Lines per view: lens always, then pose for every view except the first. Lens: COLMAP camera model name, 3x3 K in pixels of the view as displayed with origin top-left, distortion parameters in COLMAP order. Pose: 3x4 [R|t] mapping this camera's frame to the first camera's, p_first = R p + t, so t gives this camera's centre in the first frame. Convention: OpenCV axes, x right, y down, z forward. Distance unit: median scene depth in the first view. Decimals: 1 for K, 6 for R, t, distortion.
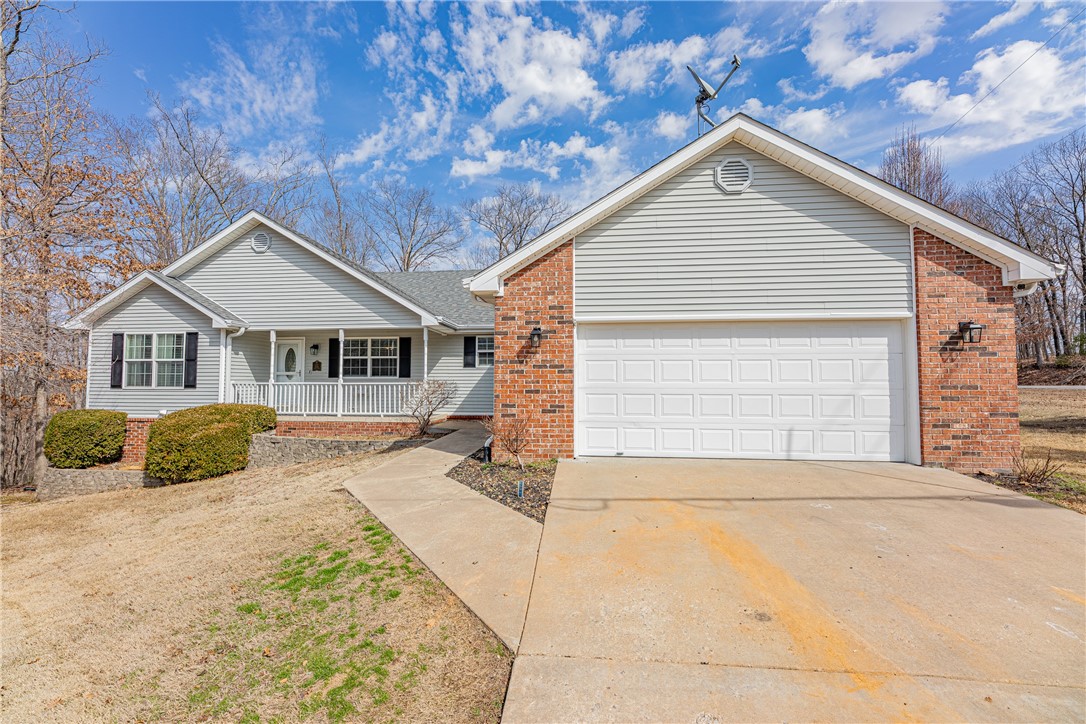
lens RADIAL K [[447.0, 0, 539.8], [0, 447.0, 362.8], [0, 0, 1]] dist [0.000161, -0.001097]
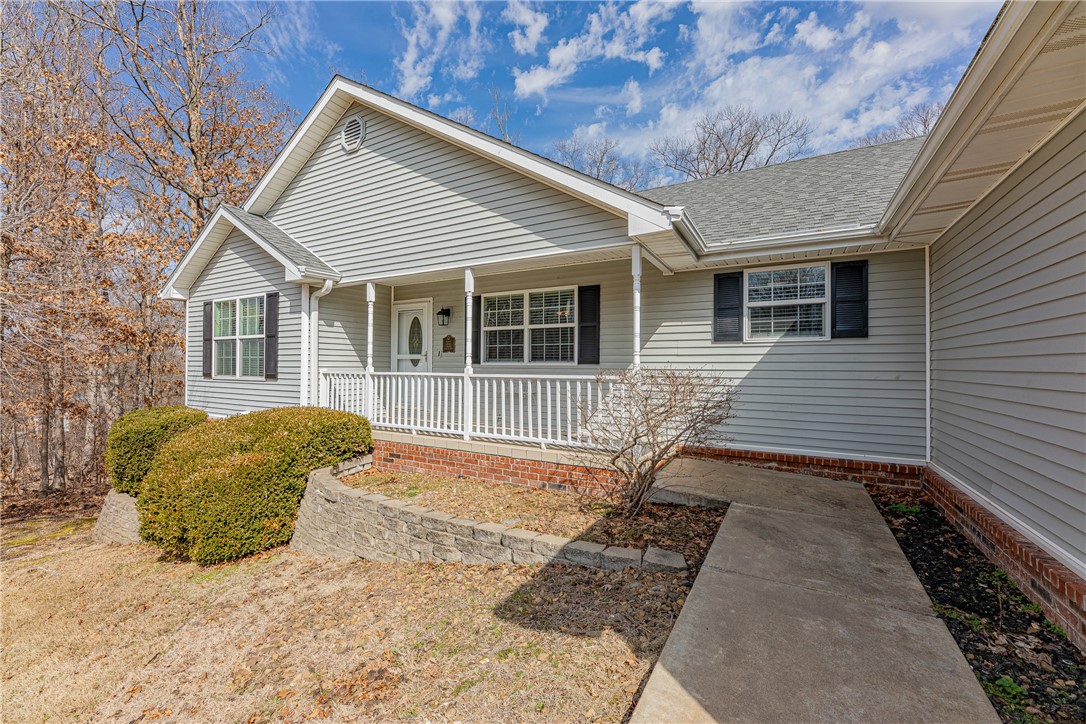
lens RADIAL K [[447.0, 0, 545.6], [0, 447.0, 363.2], [0, 0, 1]] dist [0.000161, -0.001097]
pose [[0.925805, 0.002613, -0.377992, -0.152554], [0.009607, 0.999490, 0.030438, 0.015653], [0.377879, -0.031811, 0.925308, 0.500468]]
